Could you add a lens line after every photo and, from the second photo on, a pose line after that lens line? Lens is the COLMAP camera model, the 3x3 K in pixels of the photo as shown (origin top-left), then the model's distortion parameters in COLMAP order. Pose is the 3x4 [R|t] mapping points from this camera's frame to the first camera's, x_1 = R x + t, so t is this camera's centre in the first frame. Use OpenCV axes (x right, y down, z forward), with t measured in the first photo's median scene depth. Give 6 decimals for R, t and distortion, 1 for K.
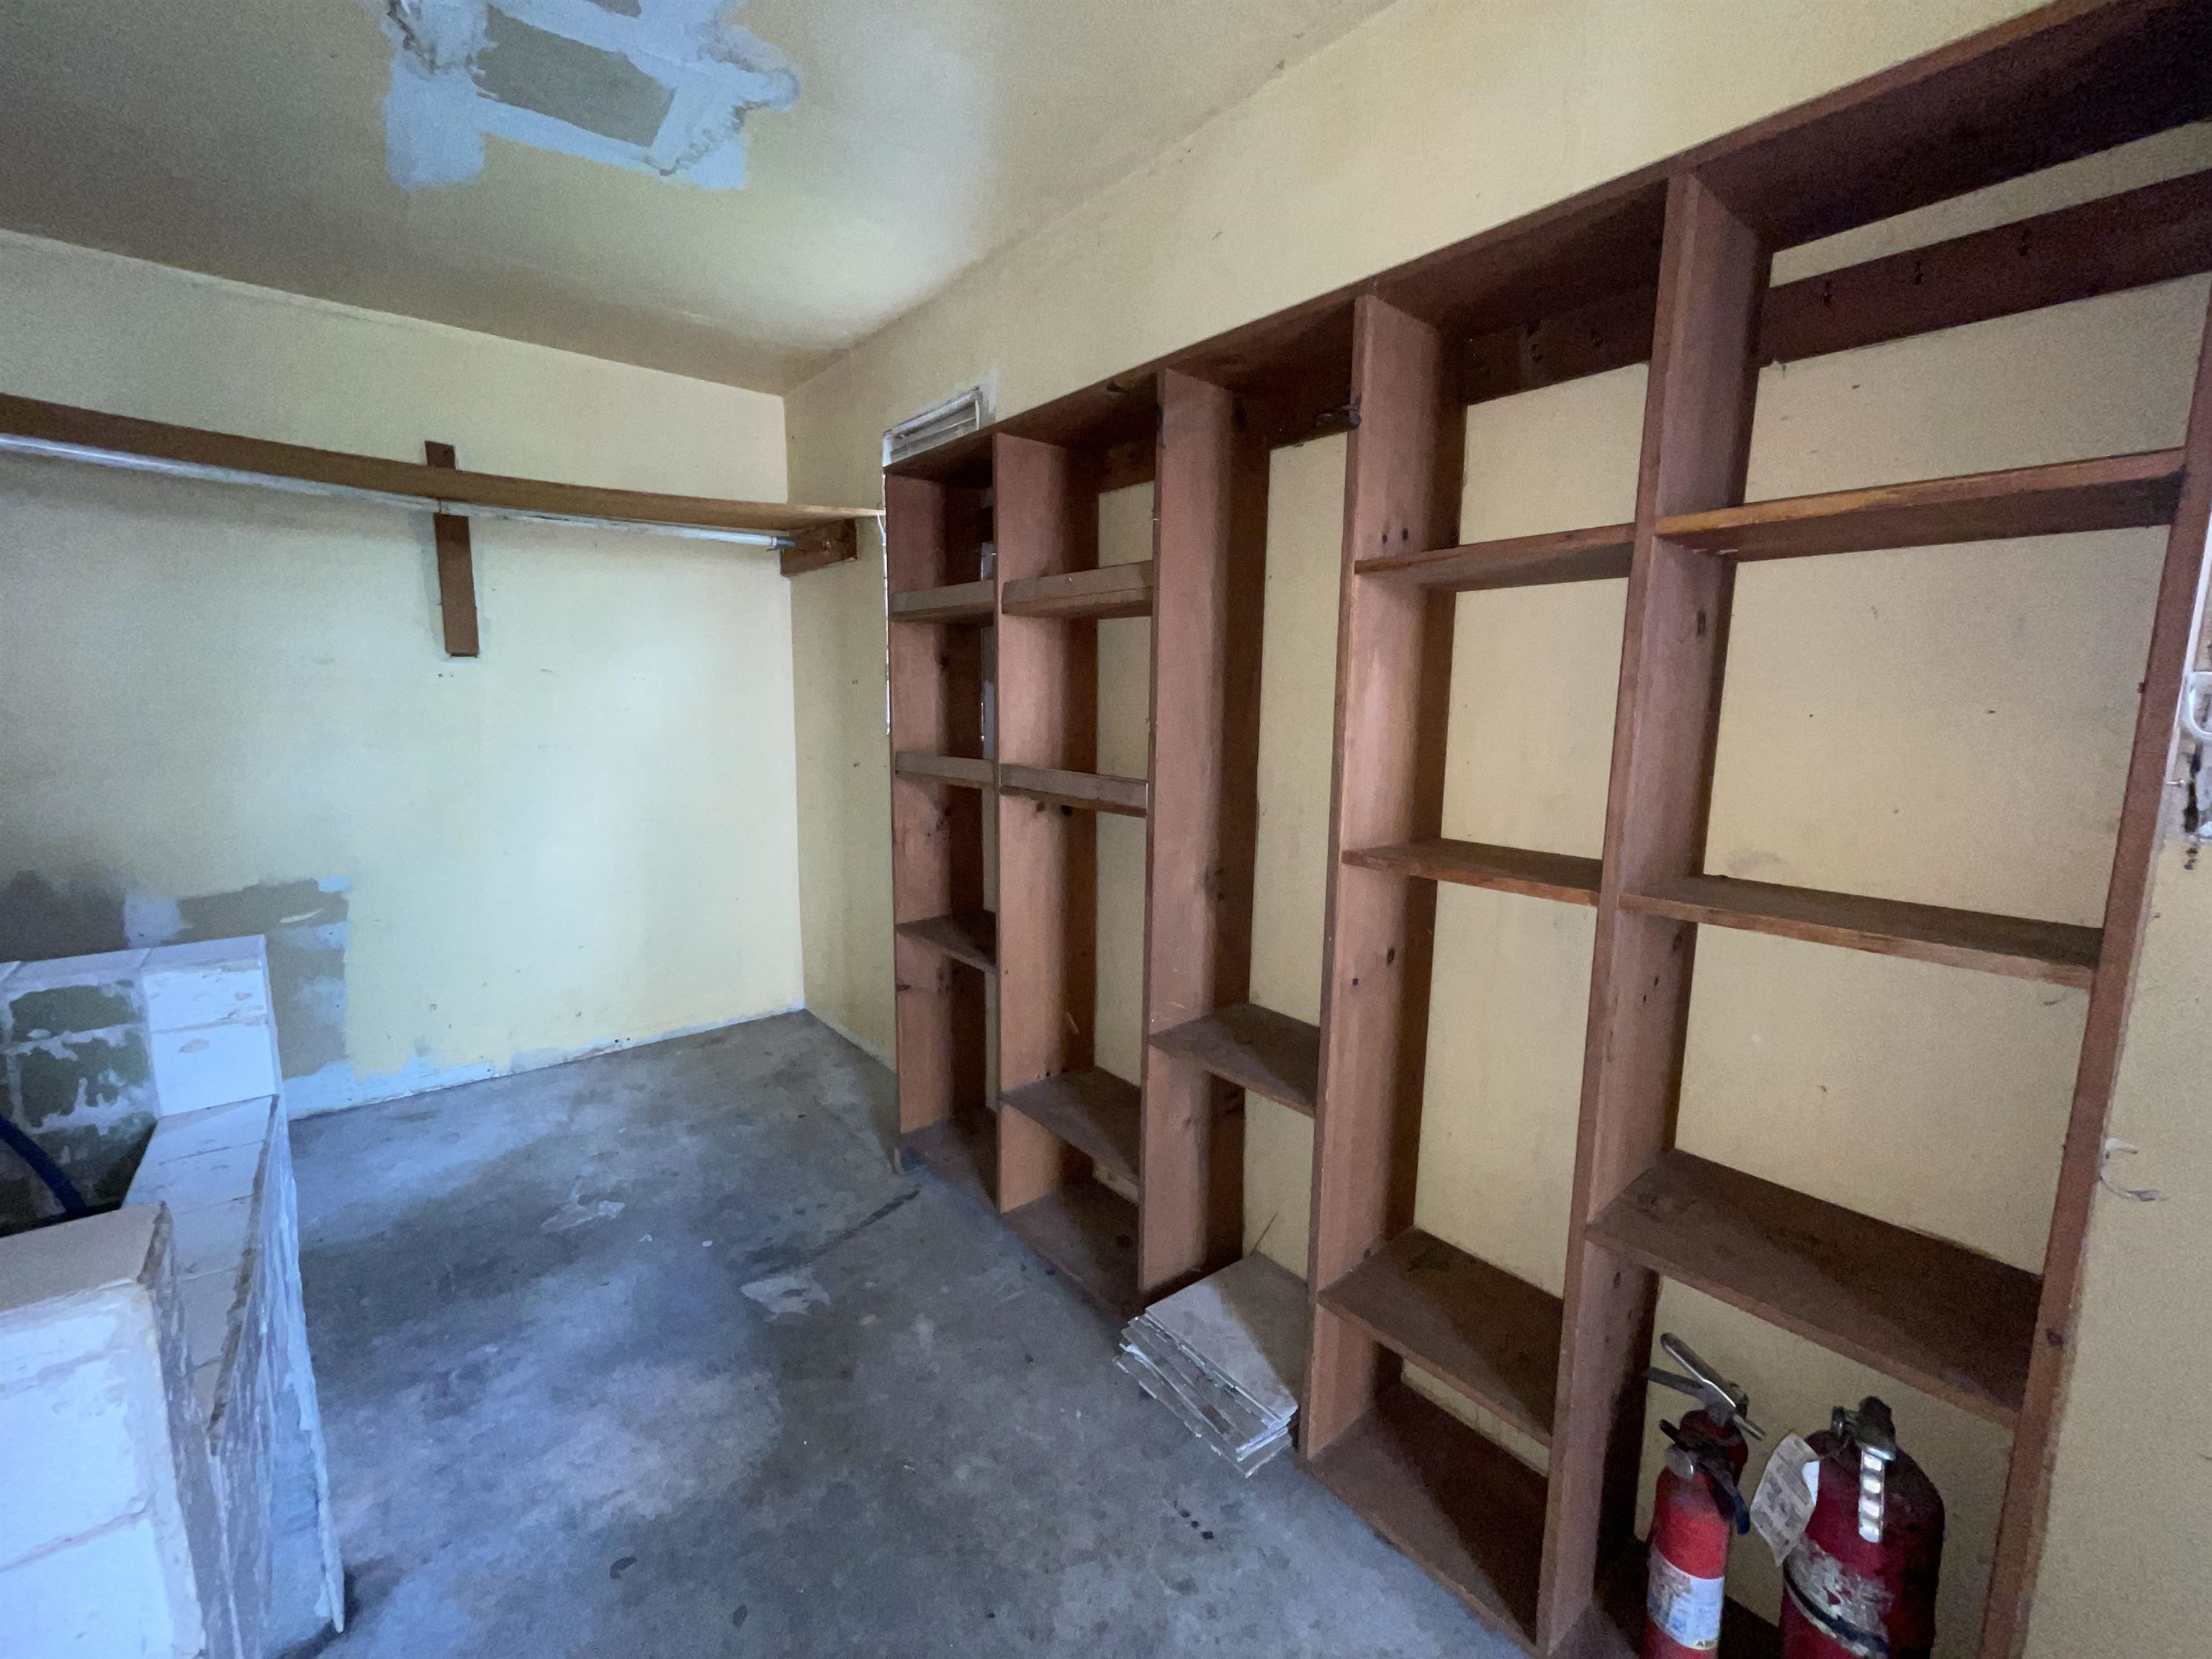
lens RADIAL K [[910.1, 0, 1106.0], [0, 910.1, 829.5], [0, 0, 1]] dist [-0.004754, -0.000188]
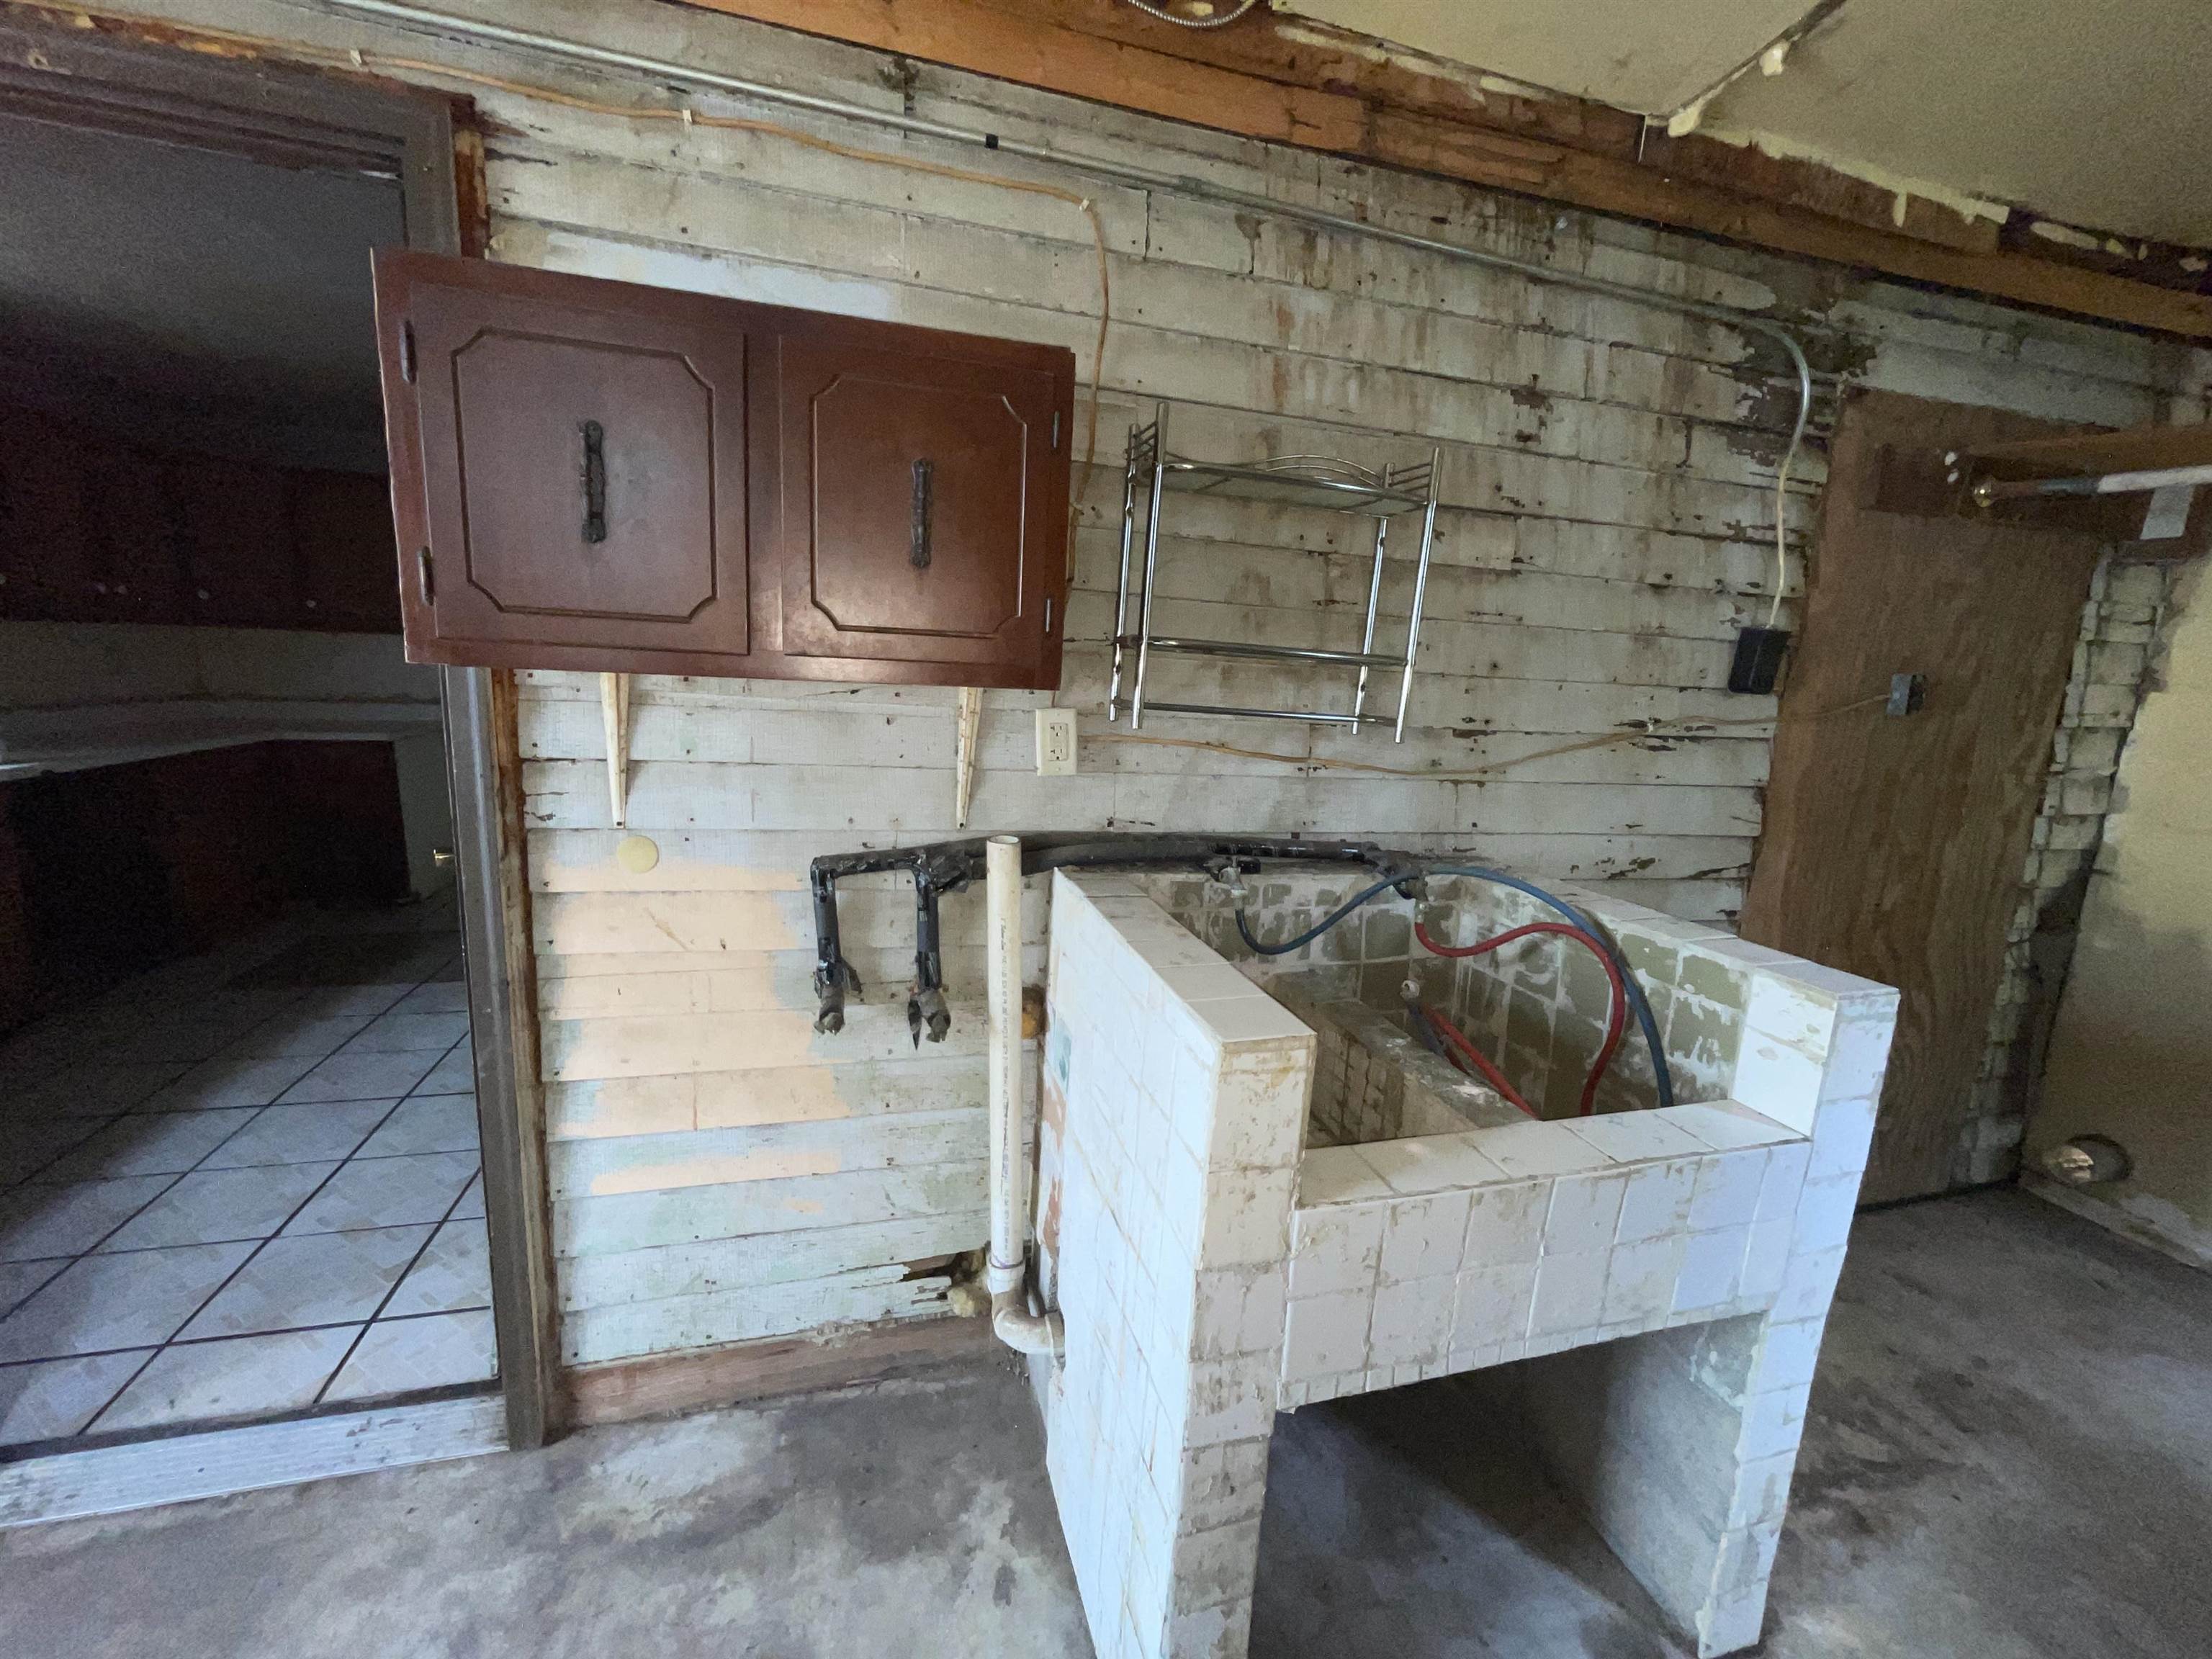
lens RADIAL K [[892.9, 0, 1106.0], [0, 892.9, 829.5], [0, 0, 1]] dist [-0.002016, -0.000093]
pose [[-0.403312, 0.129338, -0.905876, 0.113809], [-0.184146, 0.958236, 0.218799, -0.051163], [0.896342, 0.255058, -0.362651, 0.322350]]
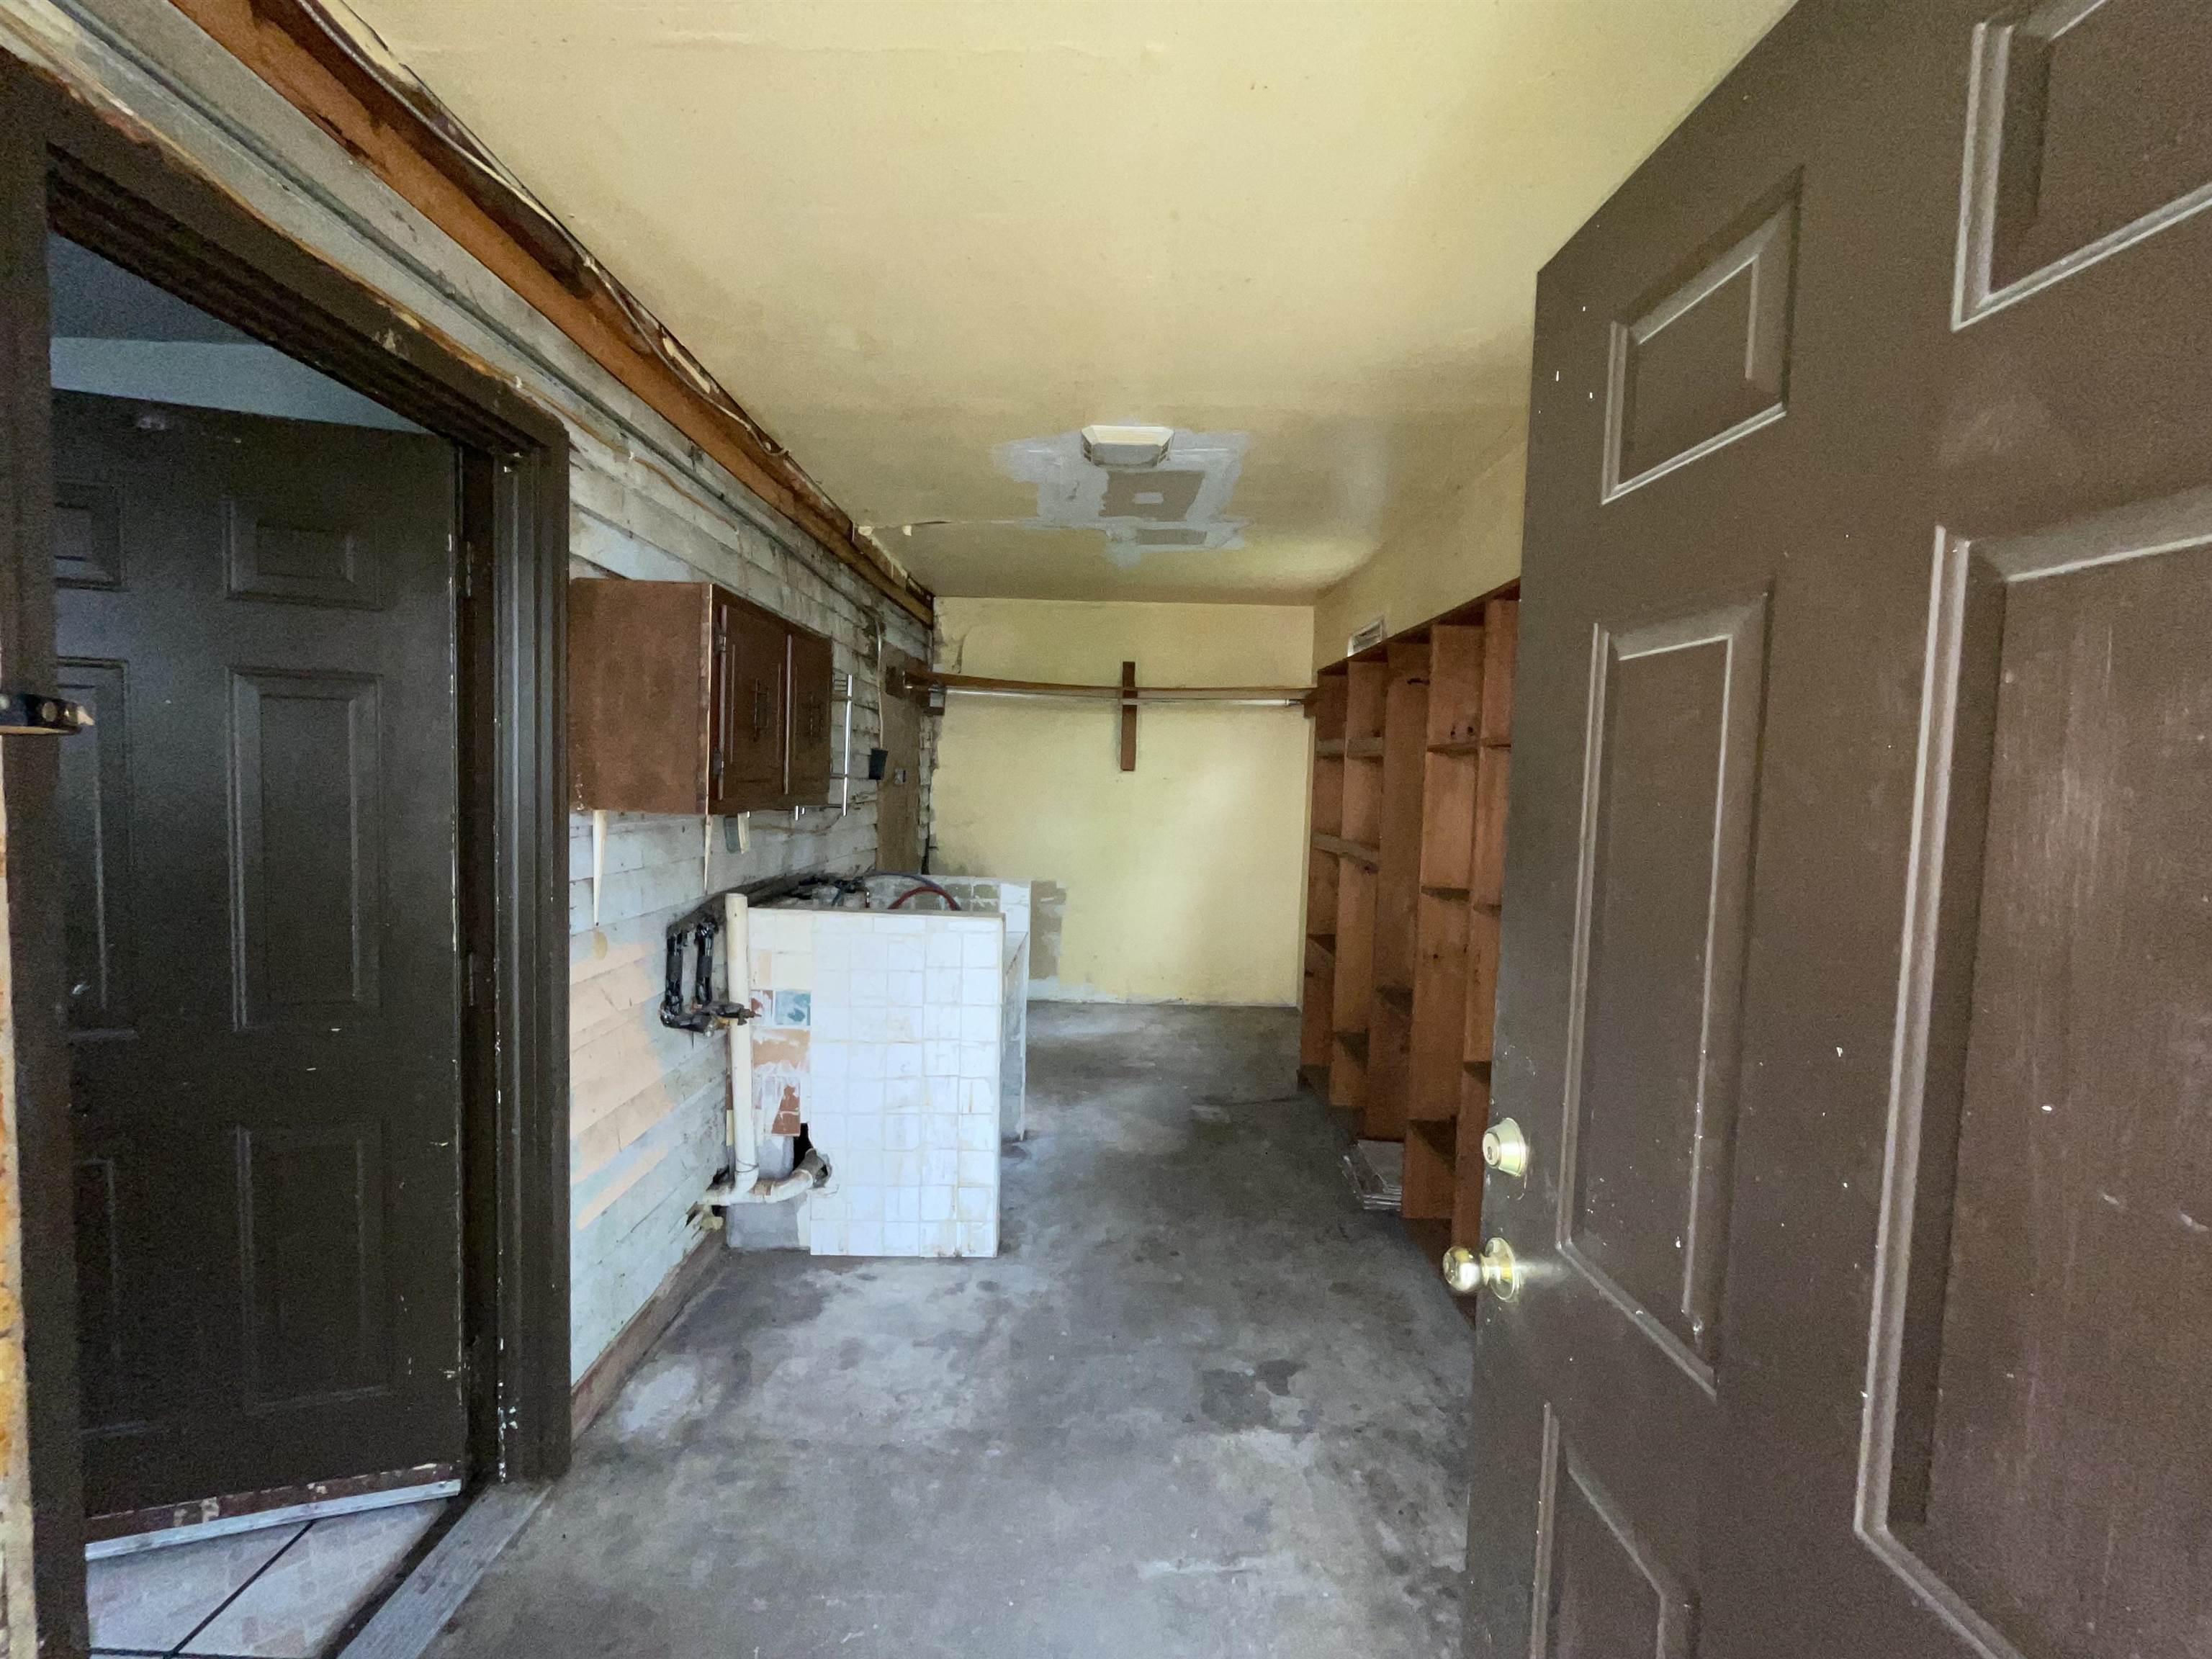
lens RADIAL K [[892.9, 0, 1106.0], [0, 892.9, 829.5], [0, 0, 1]] dist [-0.002016, -0.000093]
pose [[0.770515, 0.047855, -0.635623, 0.598626], [-0.109418, 0.992306, -0.057930, 0.056539], [0.627961, 0.114185, 0.769823, -0.598717]]
